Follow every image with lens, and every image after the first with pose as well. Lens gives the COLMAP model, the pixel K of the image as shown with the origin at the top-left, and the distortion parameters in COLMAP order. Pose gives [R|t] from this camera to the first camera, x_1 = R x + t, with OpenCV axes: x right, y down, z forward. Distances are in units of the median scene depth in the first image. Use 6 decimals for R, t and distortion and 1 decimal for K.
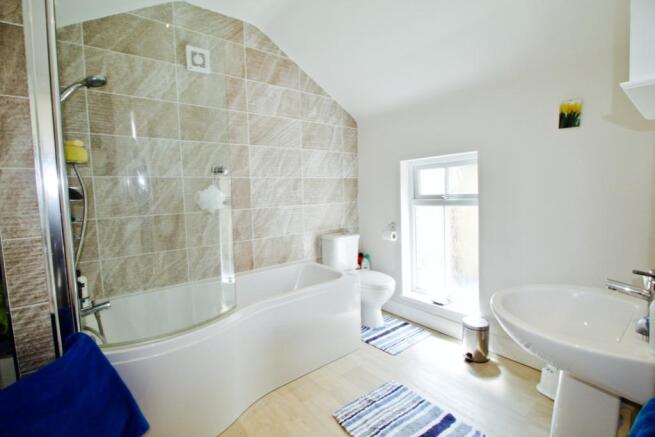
lens RADIAL K [[304.3, 0, 324.8], [0, 304.3, 214.7], [0, 0, 1]] dist [0.000690, -0.009068]
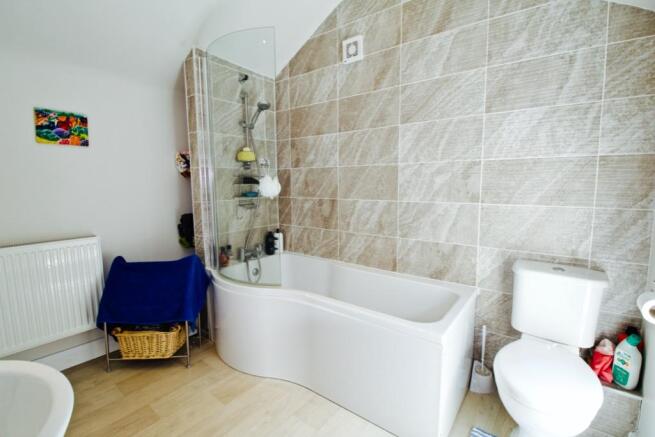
lens RADIAL K [[304.3, 0, 324.8], [0, 304.3, 214.7], [0, 0, 1]] dist [0.000690, -0.009068]
pose [[0.234777, 0.128134, -0.963567, 0.535336], [-0.080457, 0.990434, 0.112103, -0.060836], [0.968714, 0.051206, 0.242841, 0.603719]]
